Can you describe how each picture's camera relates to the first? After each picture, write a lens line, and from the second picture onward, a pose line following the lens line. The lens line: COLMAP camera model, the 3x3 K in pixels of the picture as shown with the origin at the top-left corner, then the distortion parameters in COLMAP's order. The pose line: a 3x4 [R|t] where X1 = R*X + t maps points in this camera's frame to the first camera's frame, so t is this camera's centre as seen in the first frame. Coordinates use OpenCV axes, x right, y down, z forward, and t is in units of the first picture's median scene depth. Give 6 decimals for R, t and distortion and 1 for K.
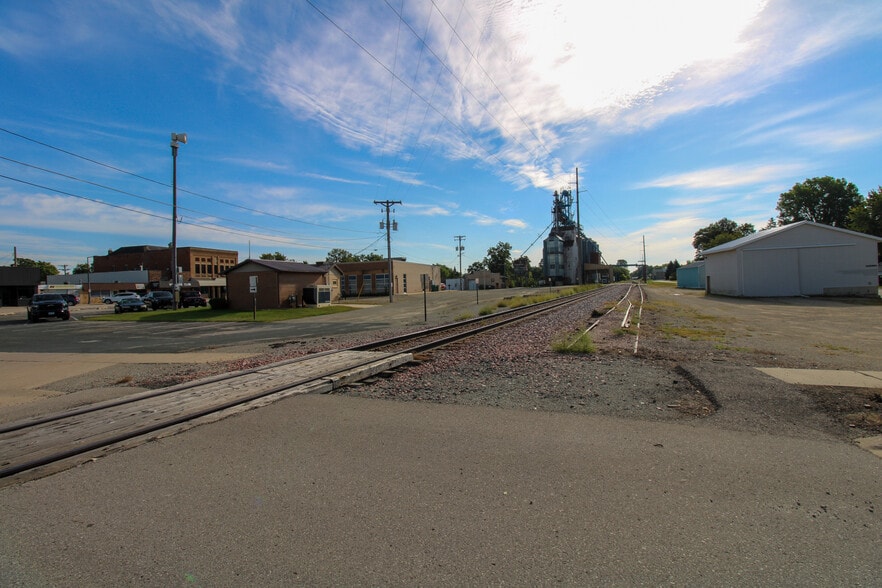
lens RADIAL K [[405.0, 0, 439.7], [0, 405.0, 283.9], [0, 0, 1]] dist [-0.007673, -0.008856]
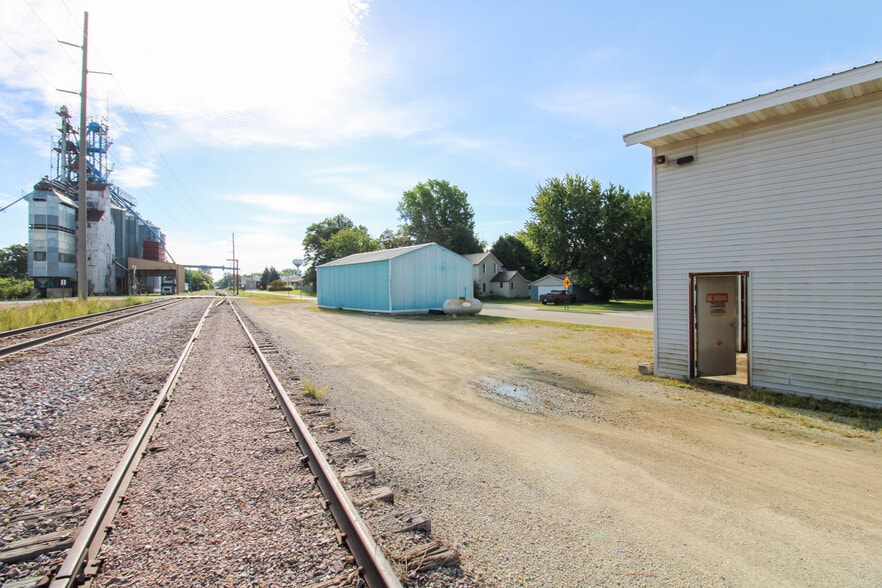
lens RADIAL K [[406.6, 0, 445.4], [0, 406.6, 283.3], [0, 0, 1]] dist [-0.006869, -0.003150]
pose [[0.575236, 0.037905, 0.817109, 0.163072], [-0.017034, 0.999264, -0.034364, -0.003476], [-0.817810, 0.005849, 0.575458, 0.337683]]
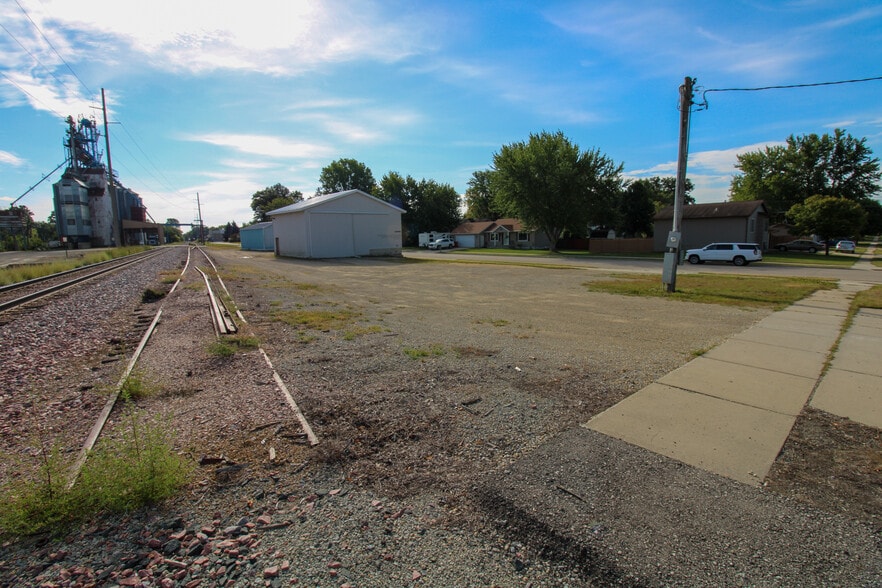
lens RADIAL K [[405.0, 0, 448.3], [0, 405.0, 282.5], [0, 0, 1]] dist [-0.007673, -0.008856]
pose [[0.522298, -0.075703, 0.849396, 0.017111], [-0.001420, 0.995973, 0.089640, -0.000019], [-0.852762, -0.048025, 0.520088, 0.048627]]
